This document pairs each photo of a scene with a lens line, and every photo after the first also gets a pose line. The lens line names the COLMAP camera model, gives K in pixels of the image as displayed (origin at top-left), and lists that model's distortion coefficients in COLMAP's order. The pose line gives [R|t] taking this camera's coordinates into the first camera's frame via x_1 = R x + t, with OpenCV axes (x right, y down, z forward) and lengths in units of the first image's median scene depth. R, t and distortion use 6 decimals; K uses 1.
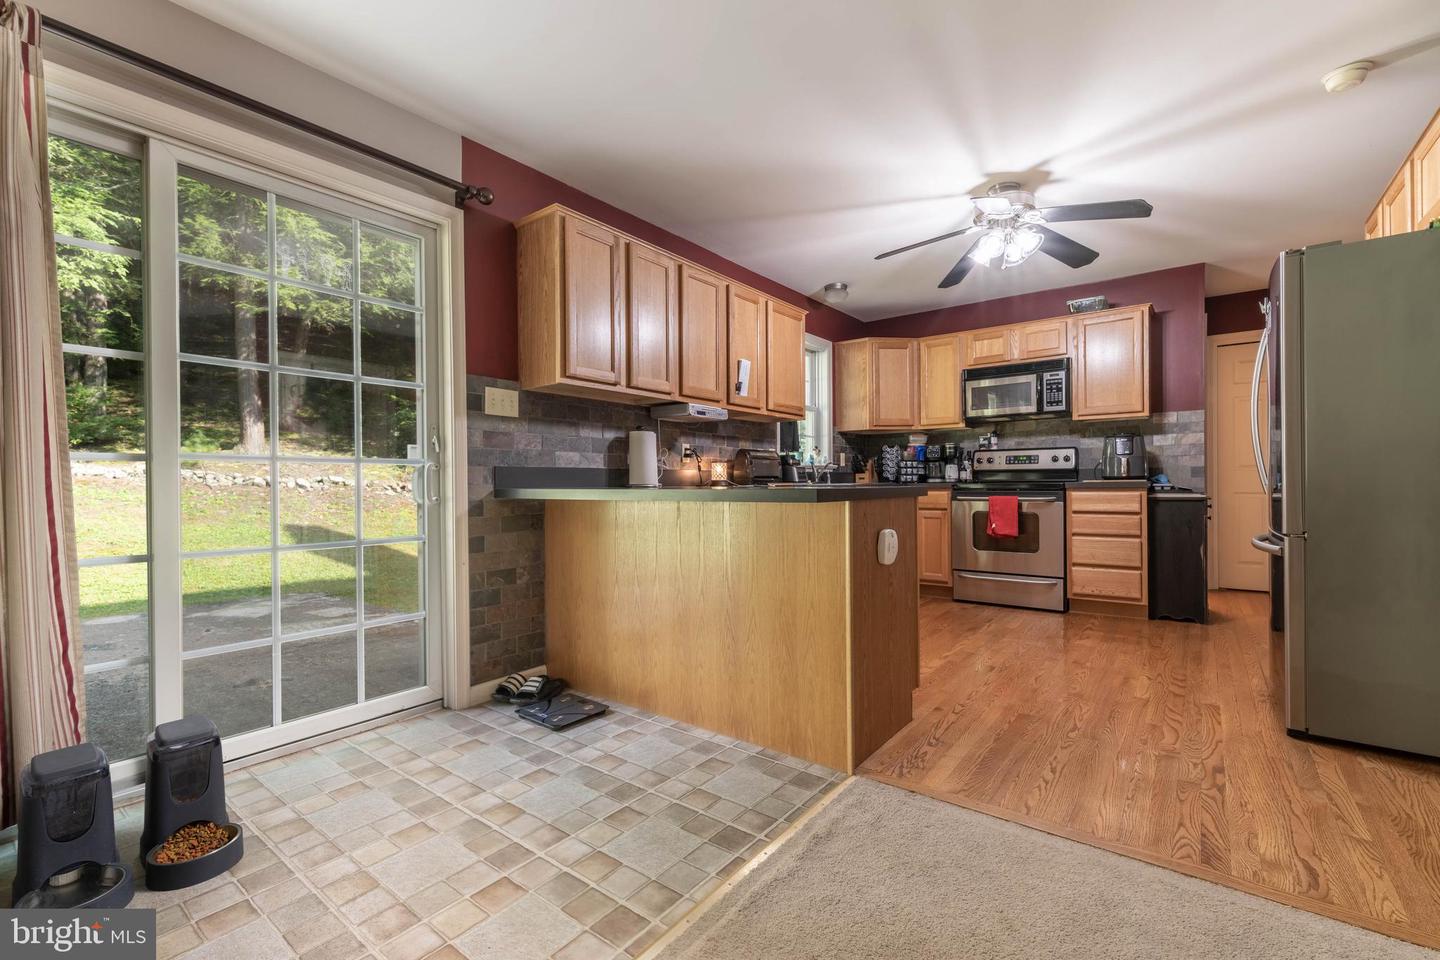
lens RADIAL K [[624.1, 0, 720.0], [0, 624.1, 480.0], [0, 0, 1]] dist [0.002693, 0.000482]
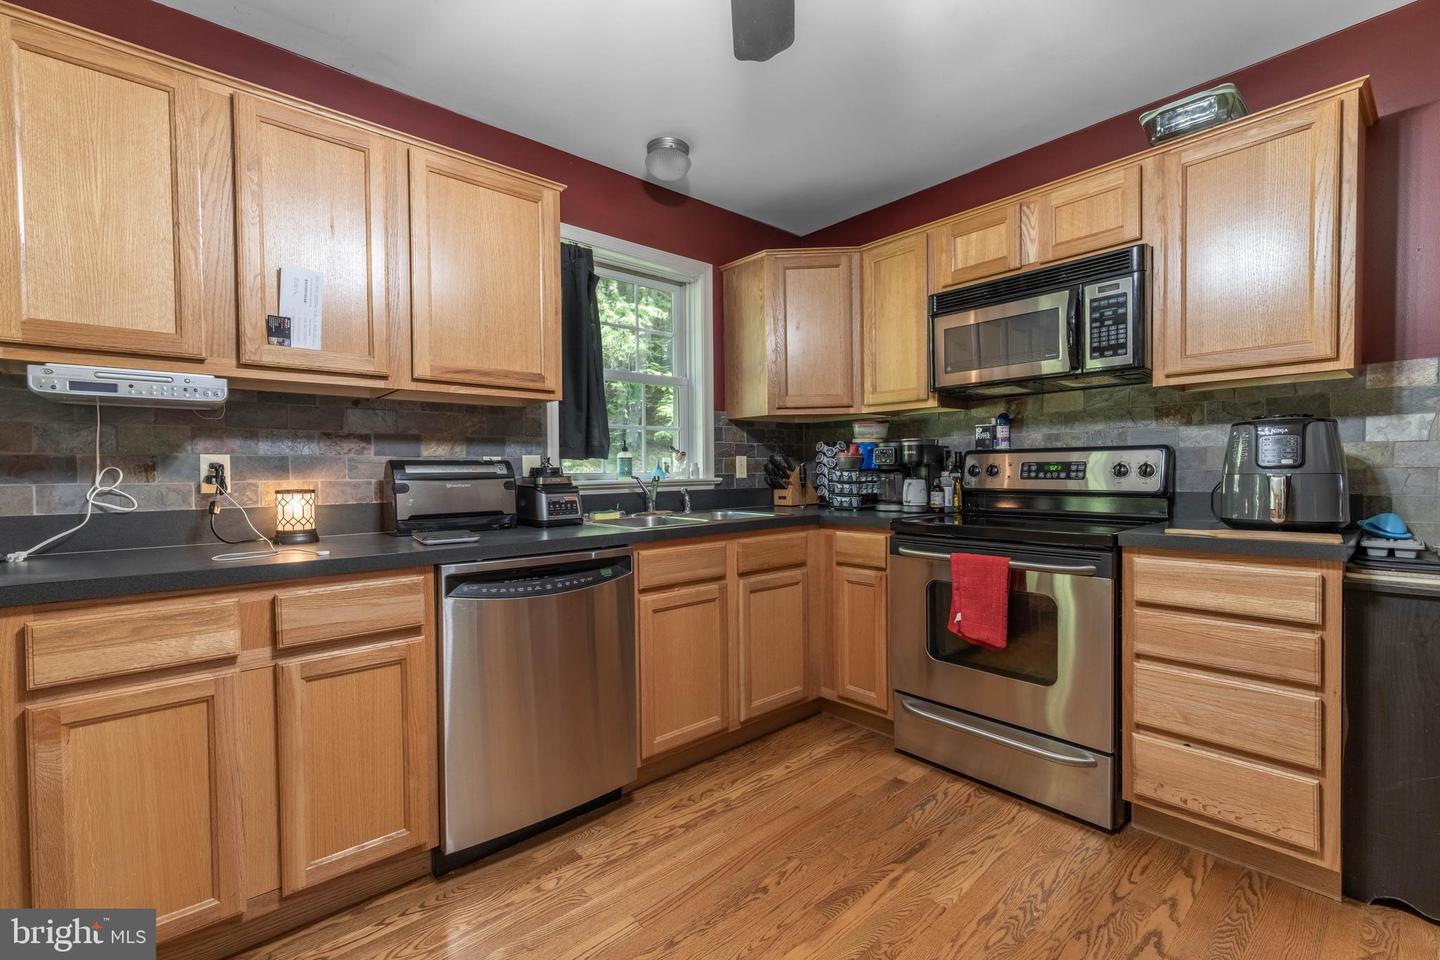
lens RADIAL K [[624.1, 0, 720.0], [0, 624.1, 480.0], [0, 0, 1]] dist [0.002693, 0.000482]
pose [[0.980925, 0.001905, -0.194378, 0.337815], [0.002270, 0.999772, 0.021253, -0.038148], [0.194374, -0.021289, 0.980696, 0.485327]]
